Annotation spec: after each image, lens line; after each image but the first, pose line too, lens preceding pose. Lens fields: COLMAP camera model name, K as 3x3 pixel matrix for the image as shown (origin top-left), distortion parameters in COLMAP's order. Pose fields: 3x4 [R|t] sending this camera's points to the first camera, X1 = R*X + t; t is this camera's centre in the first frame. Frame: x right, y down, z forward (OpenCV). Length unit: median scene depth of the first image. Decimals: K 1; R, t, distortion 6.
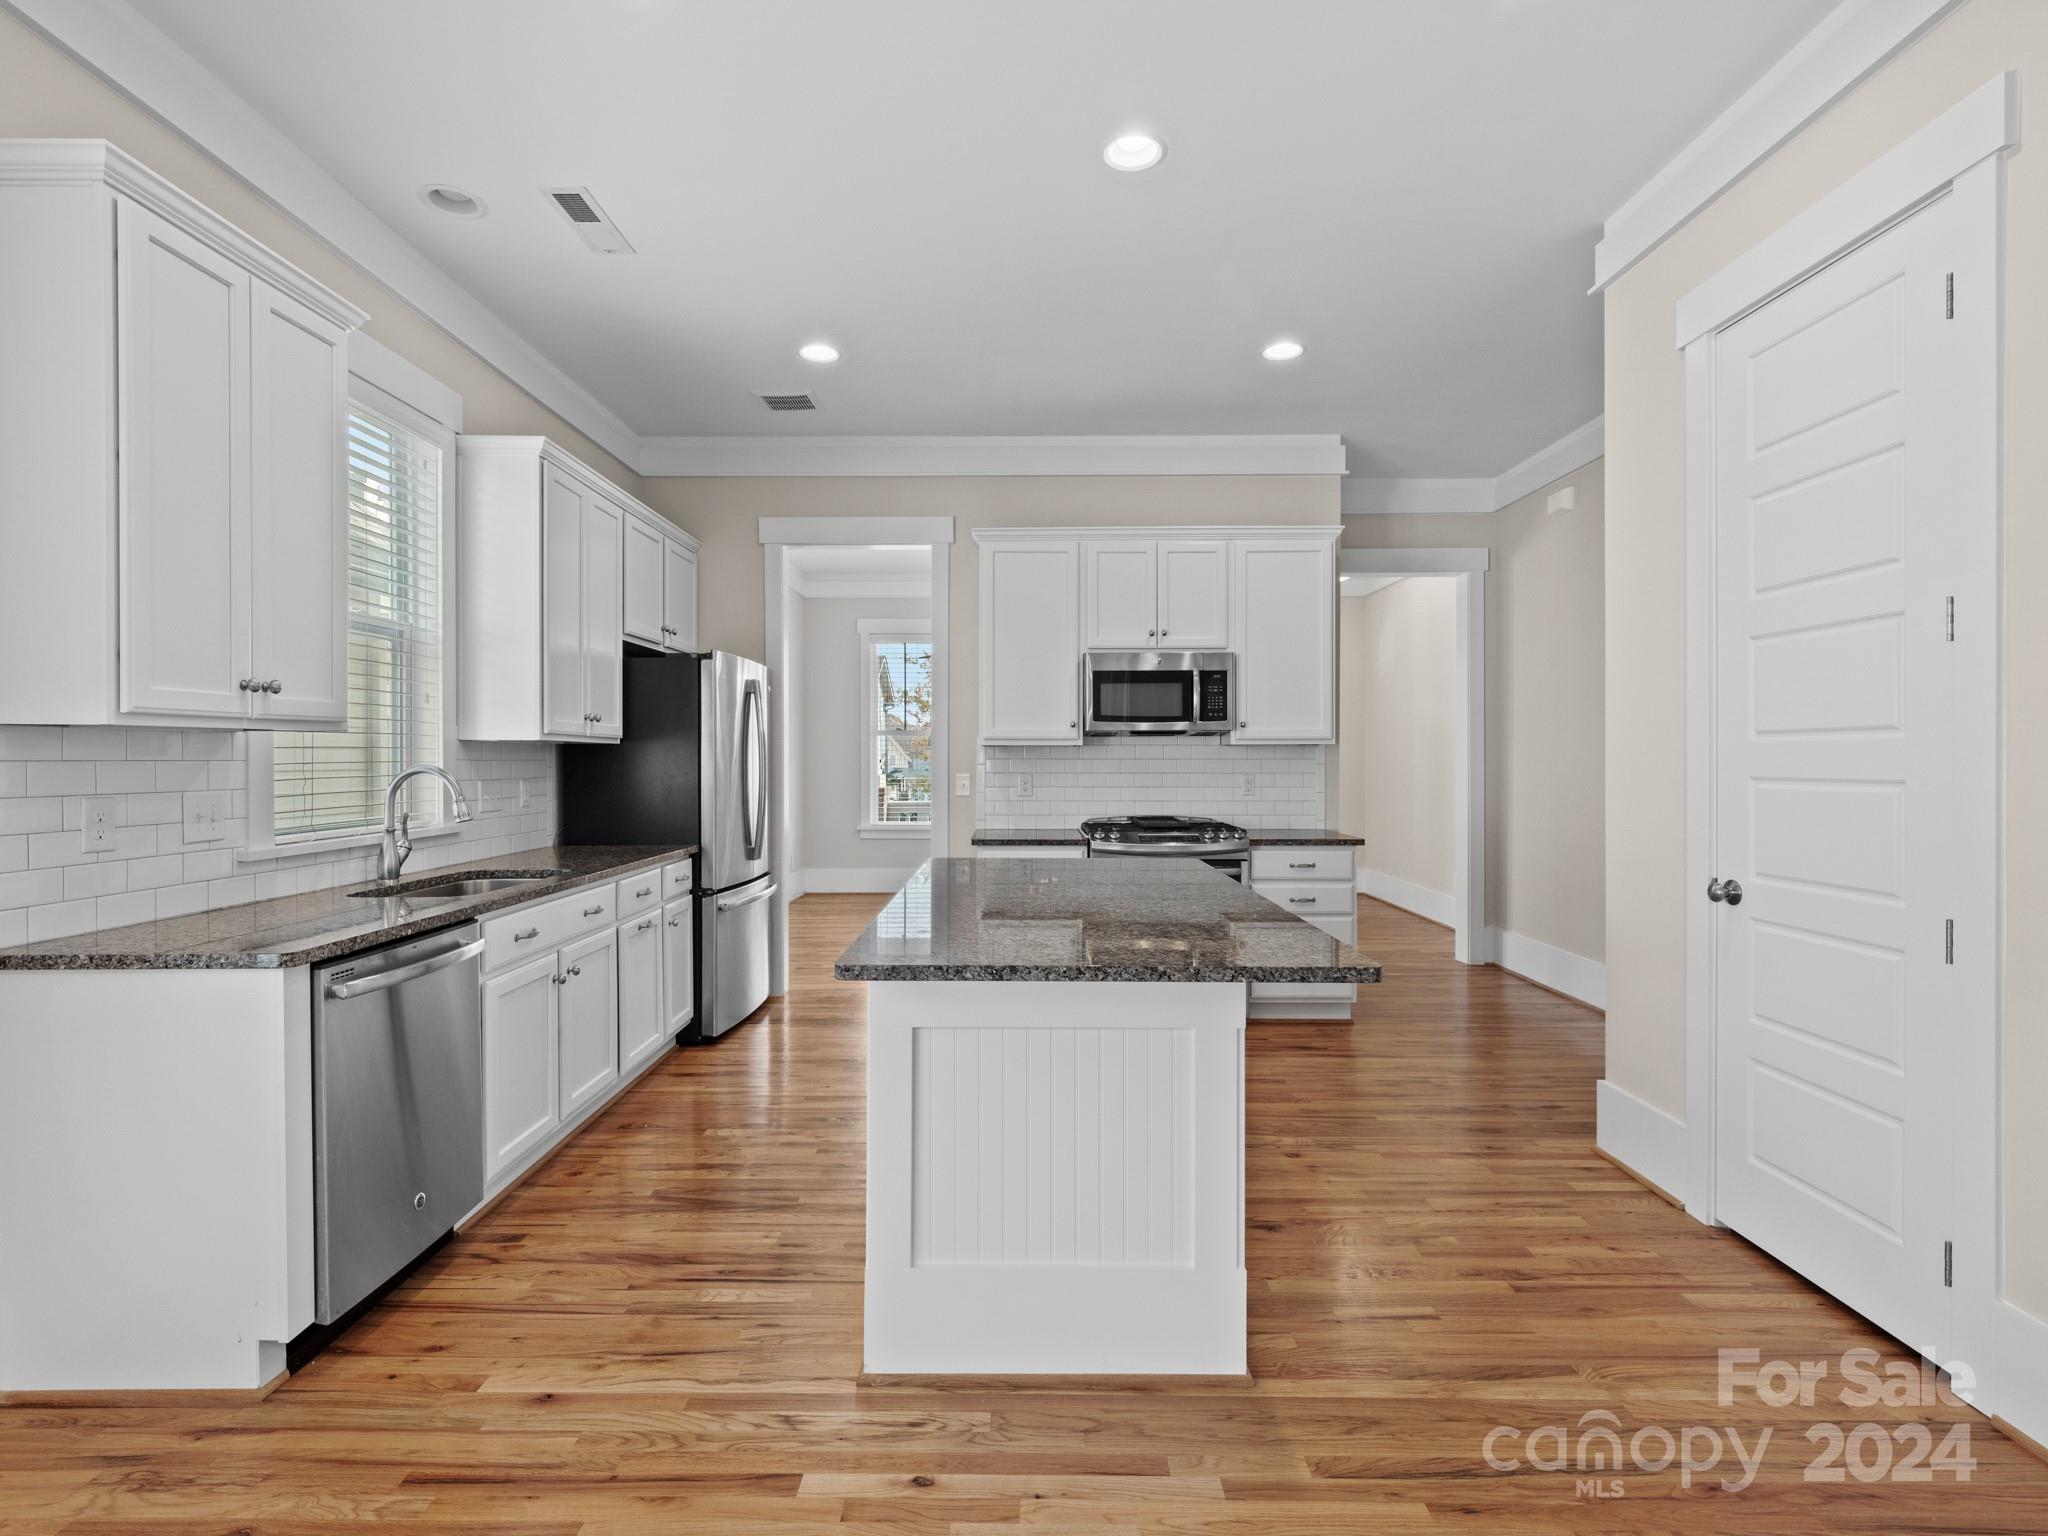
lens RADIAL K [[976.9, 0, 1019.9], [0, 976.9, 756.6], [0, 0, 1]] dist [0.001129, 0.000218]
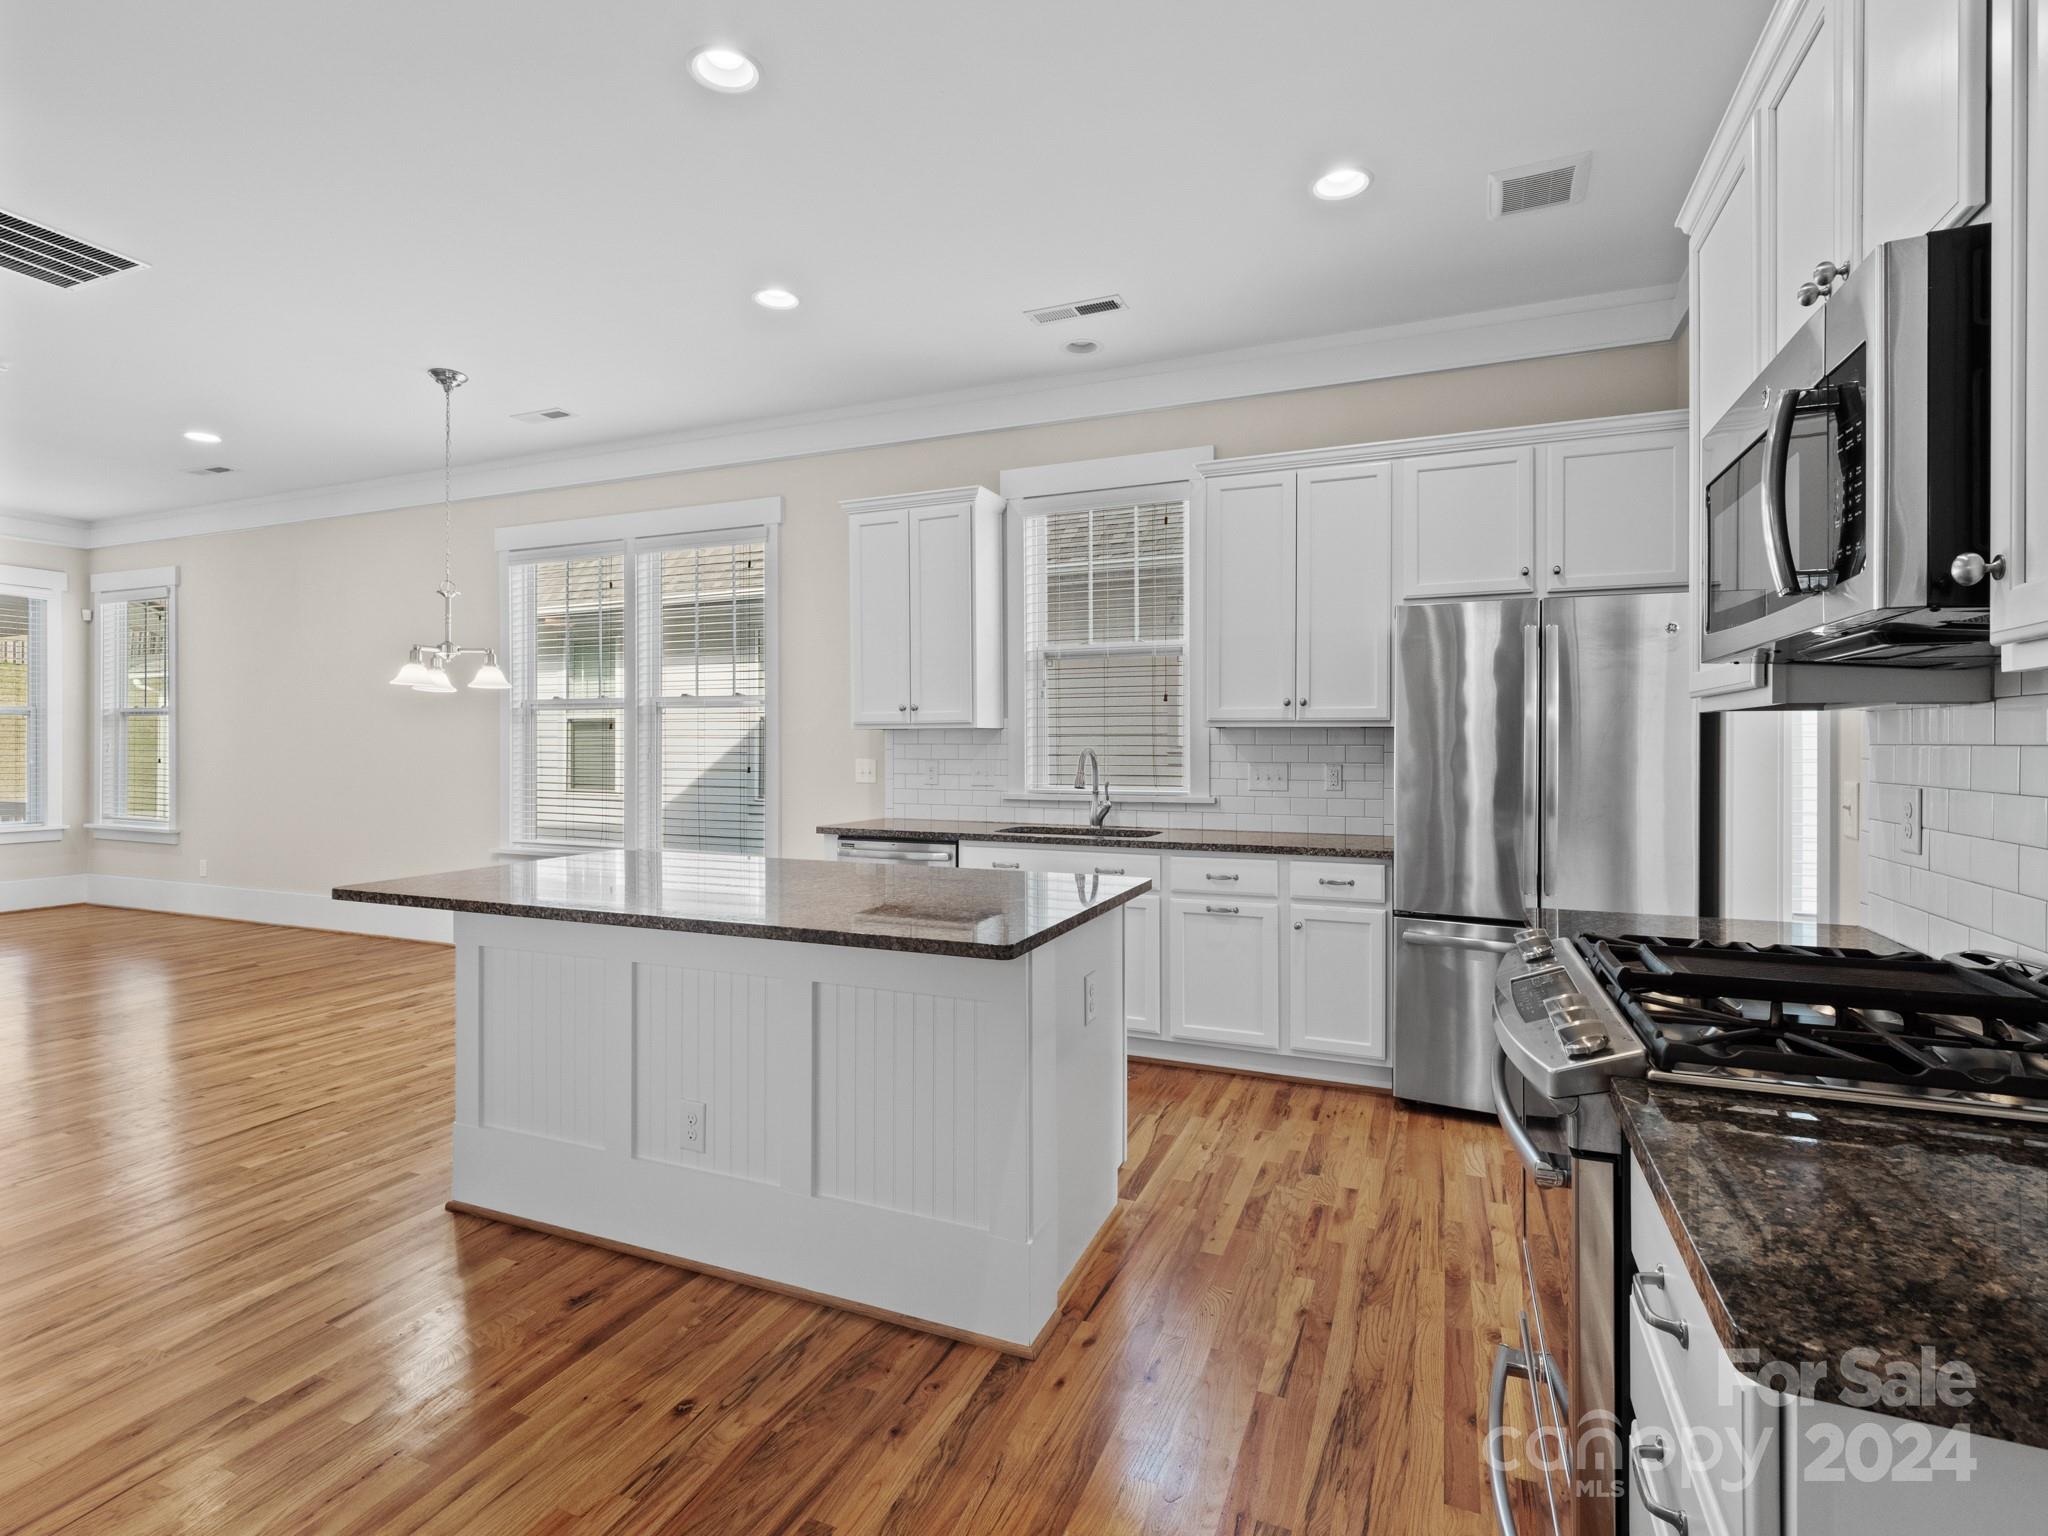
lens RADIAL K [[998.1, 0, 1010.1], [0, 998.1, 739.7], [0, 0, 1]] dist [0.001929, 0.000824]
pose [[-0.378777, 0.001479, -0.925487, 0.787093], [0.002268, 0.999997, 0.000669, -0.004673], [0.925485, -0.001846, -0.378780, 1.447350]]
